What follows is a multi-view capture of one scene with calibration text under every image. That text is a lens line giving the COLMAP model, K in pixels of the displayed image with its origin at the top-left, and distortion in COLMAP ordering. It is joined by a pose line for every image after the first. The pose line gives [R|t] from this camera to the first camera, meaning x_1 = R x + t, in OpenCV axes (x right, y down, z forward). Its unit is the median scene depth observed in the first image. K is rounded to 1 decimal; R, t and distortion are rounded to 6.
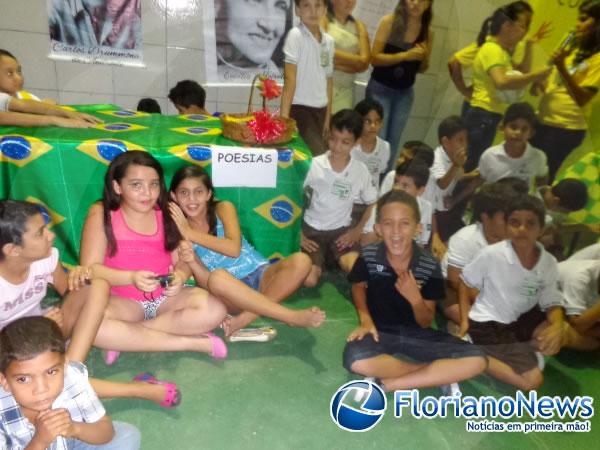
lens RADIAL K [[489.5, 0, 319.1], [0, 489.5, 236.0], [0, 0, 1]] dist [0.008568, 0.004931]
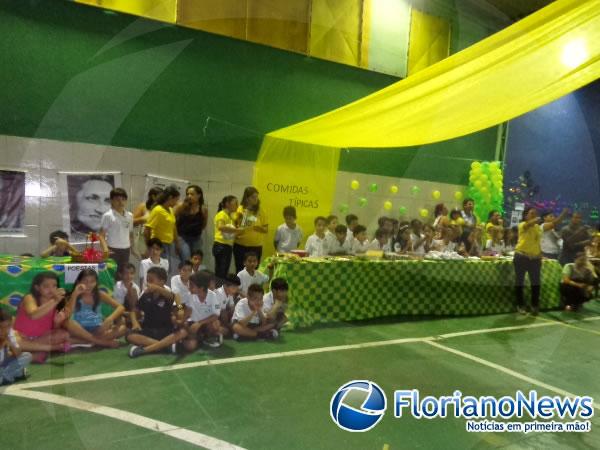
lens RADIAL K [[489.5, 0, 319.1], [0, 489.5, 236.0], [0, 0, 1]] dist [0.008568, 0.004931]
pose [[0.964604, -0.079256, 0.251509, 0.223810], [0.157949, 0.937398, -0.310382, 0.375332], [-0.211164, 0.339121, 0.916737, -0.863597]]
